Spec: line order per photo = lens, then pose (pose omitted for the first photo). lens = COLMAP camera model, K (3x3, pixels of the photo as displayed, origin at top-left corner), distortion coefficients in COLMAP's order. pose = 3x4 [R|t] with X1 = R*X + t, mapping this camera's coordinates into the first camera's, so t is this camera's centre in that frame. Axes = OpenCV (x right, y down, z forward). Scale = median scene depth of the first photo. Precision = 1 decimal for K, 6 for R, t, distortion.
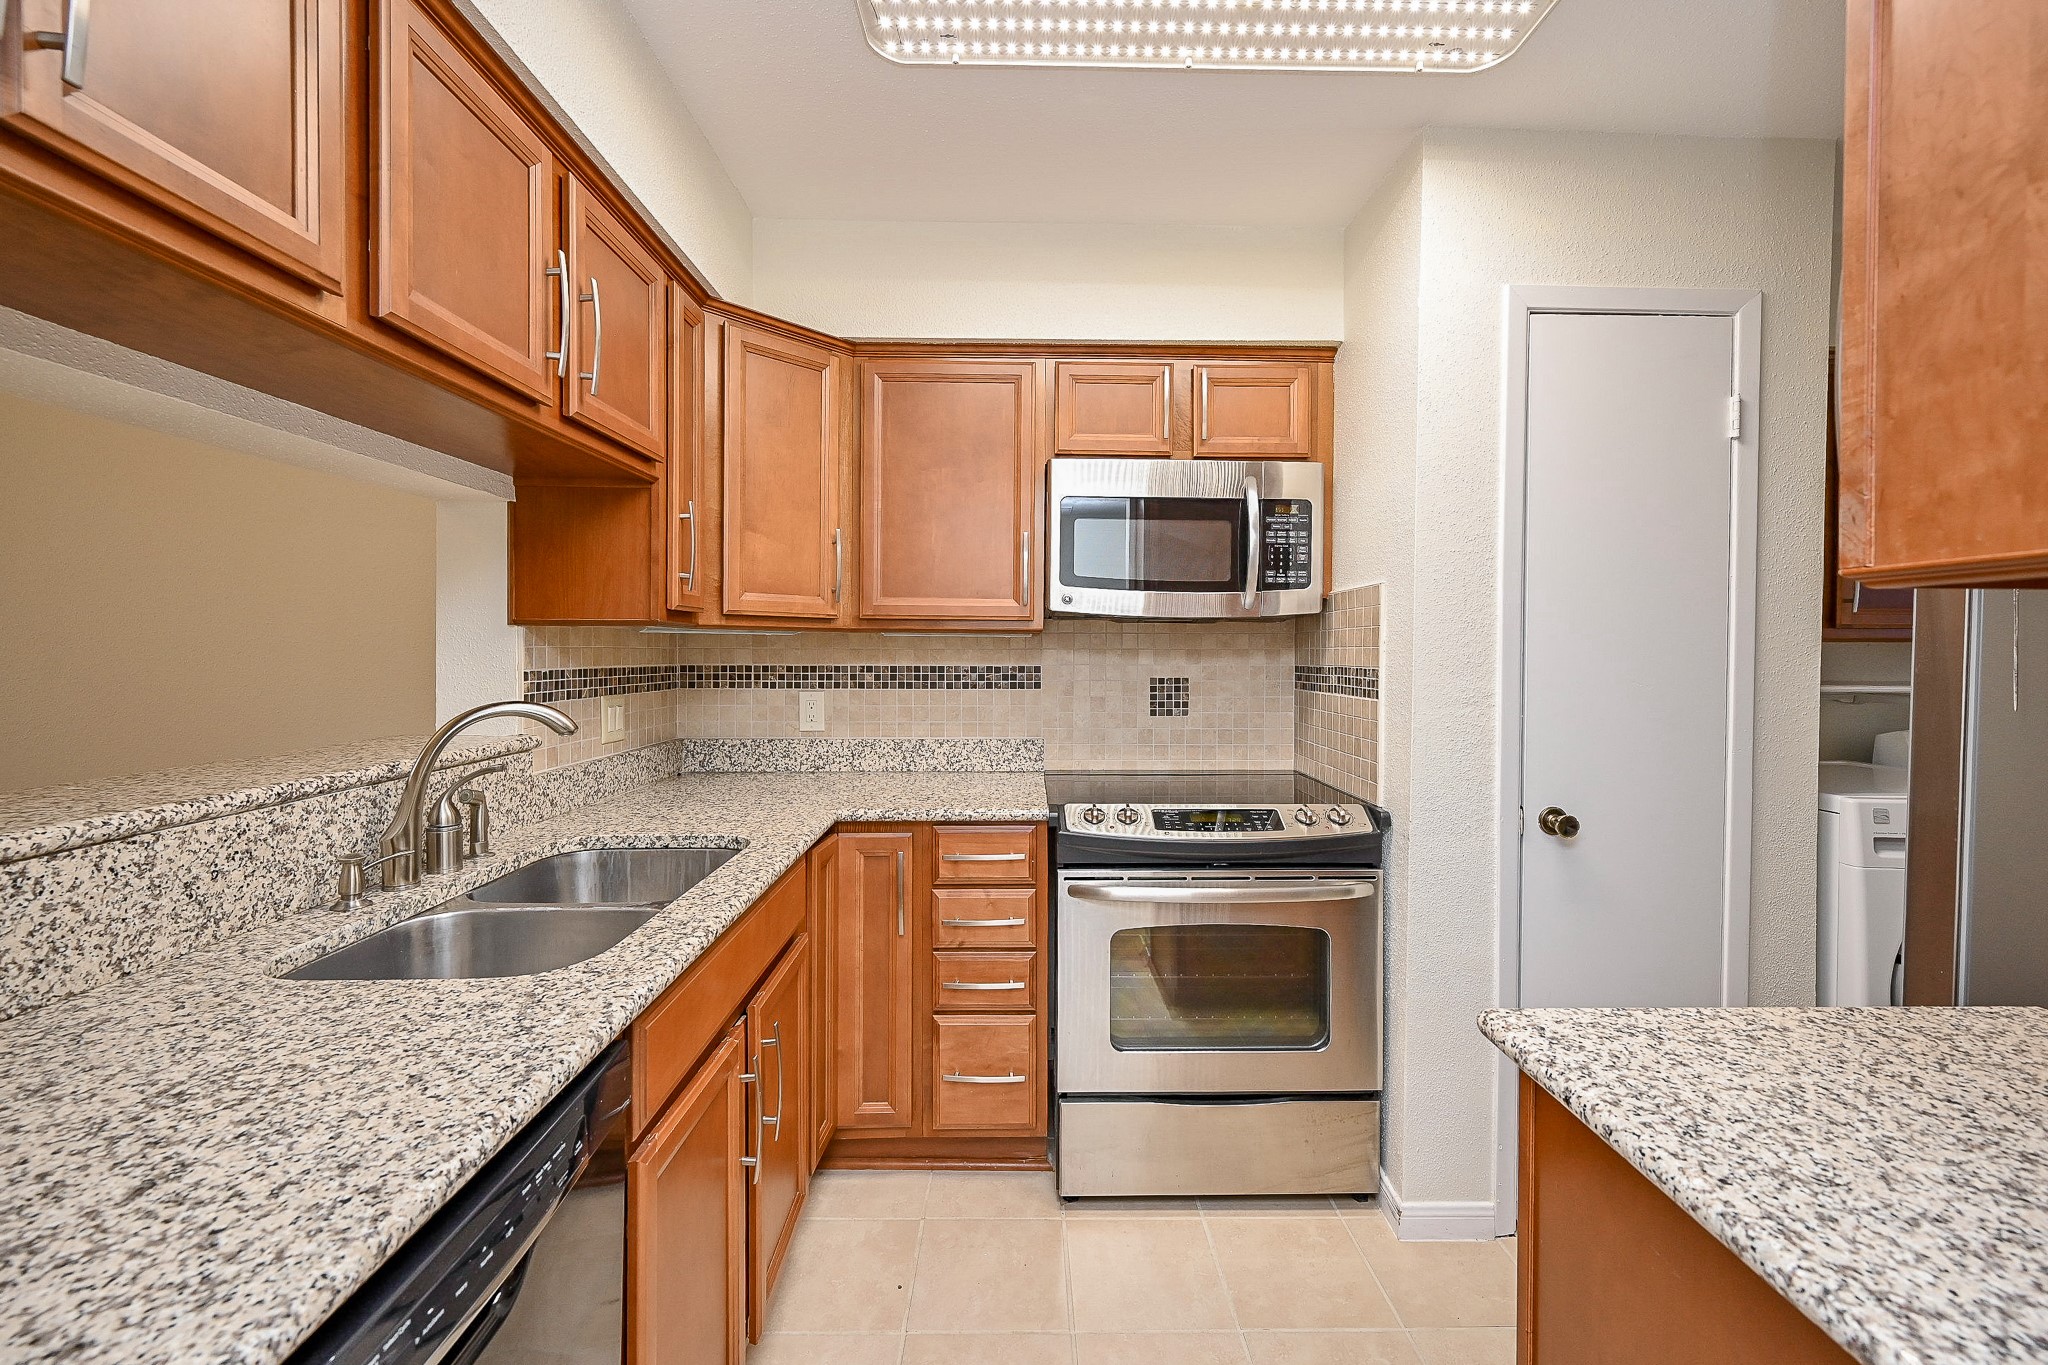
lens RADIAL K [[842.1, 0, 989.5], [0, 842.1, 661.4], [0, 0, 1]] dist [-0.002773, -0.000135]
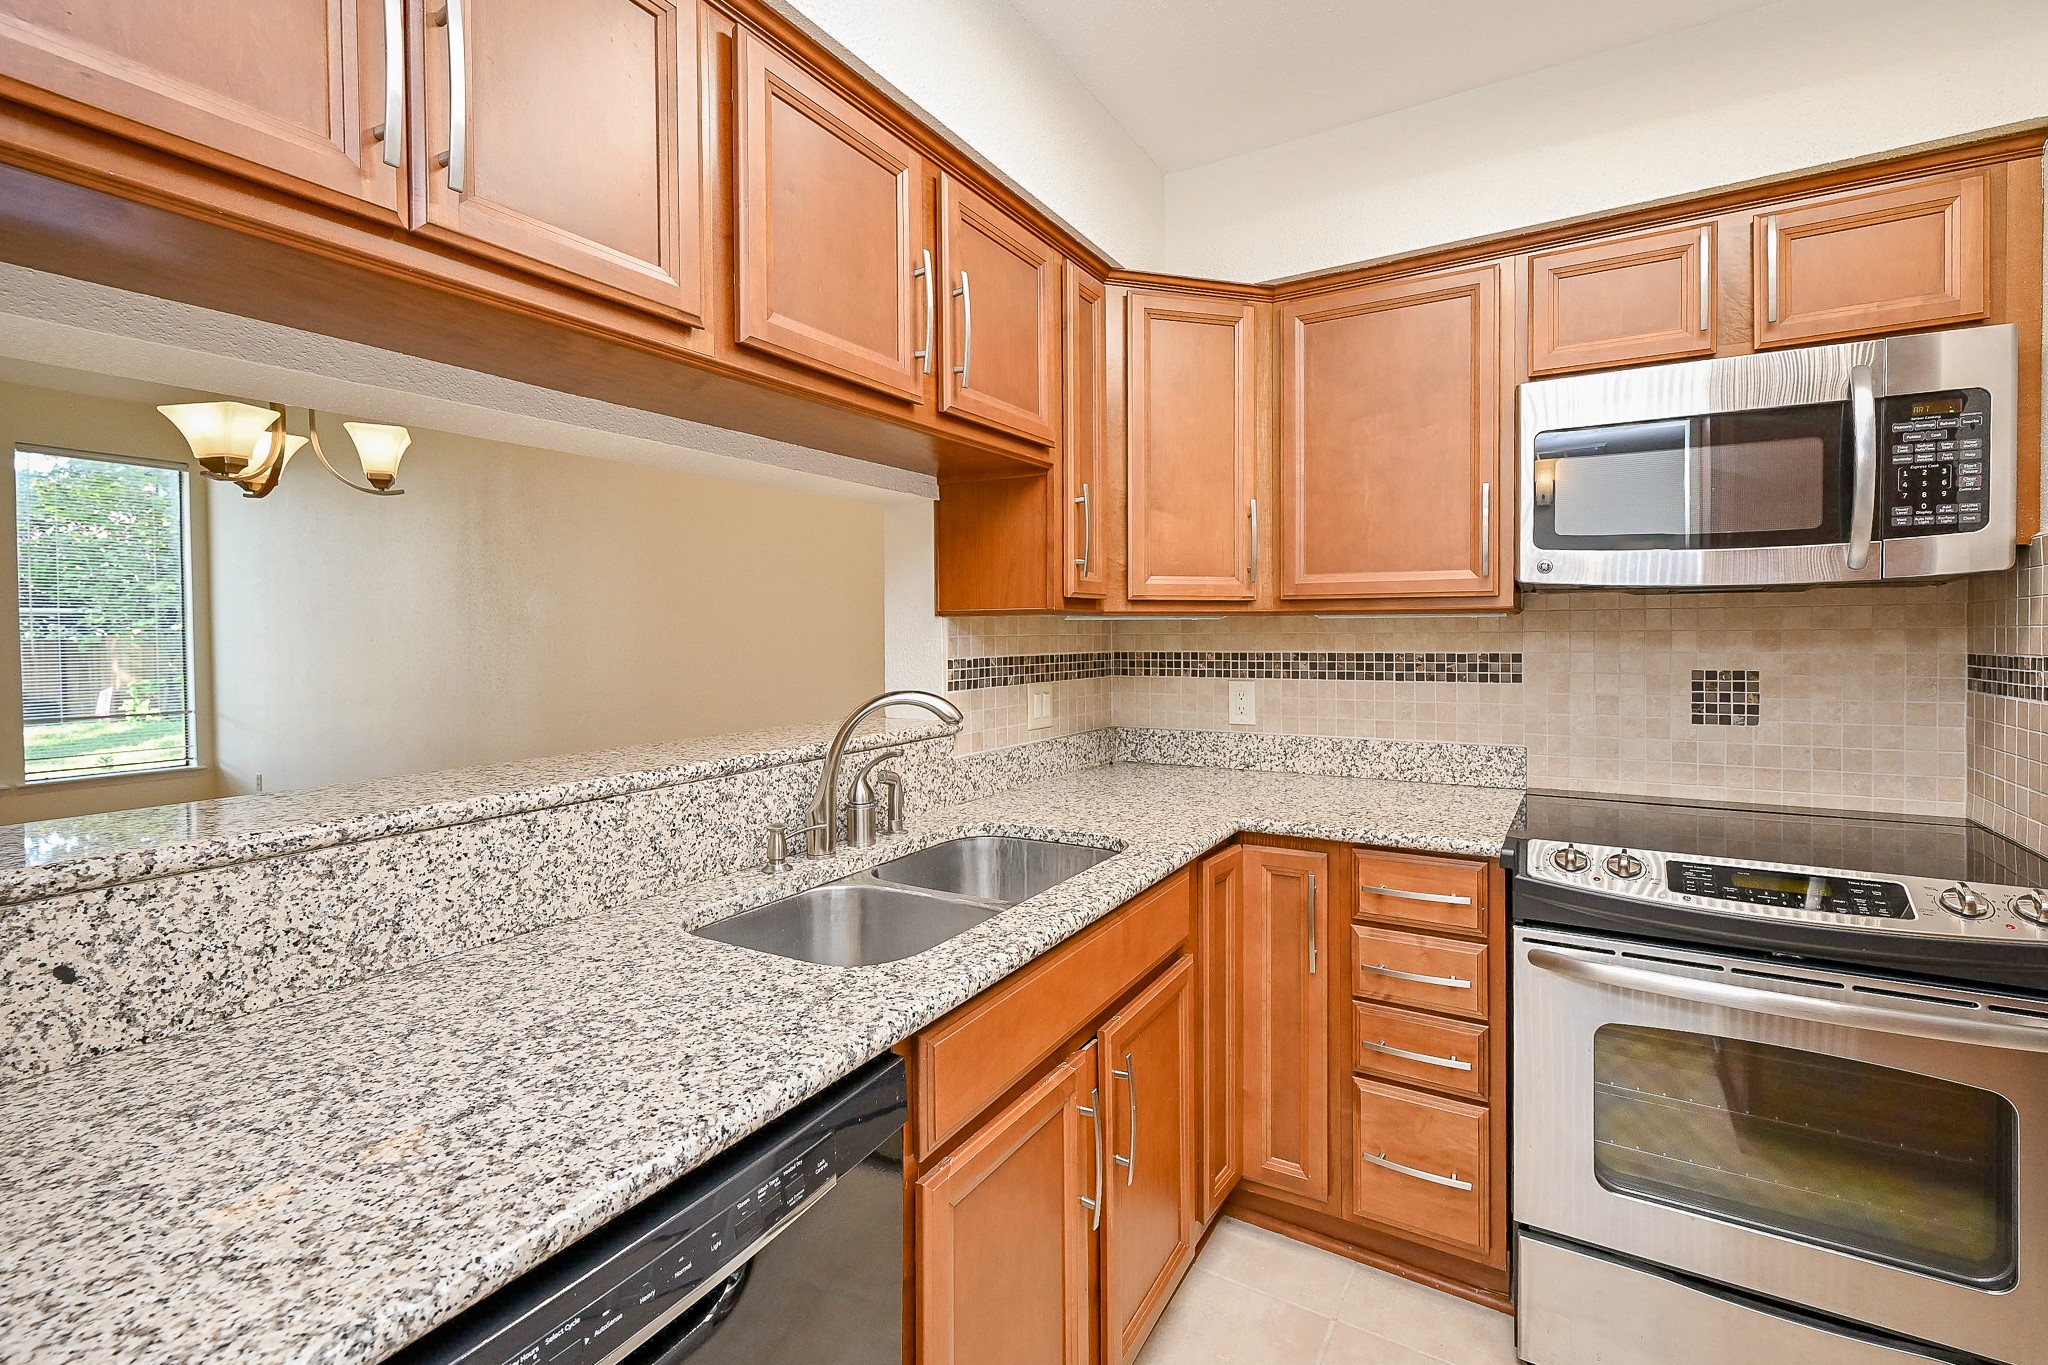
lens RADIAL K [[876.5, 0, 1029.3], [0, 876.5, 646.6], [0, 0, 1]] dist [-0.003033, -0.000081]
pose [[0.871238, -0.004361, -0.490841, 0.083554], [0.005837, 0.999982, 0.001477, -0.006523], [0.490826, -0.004152, 0.871248, 0.097060]]
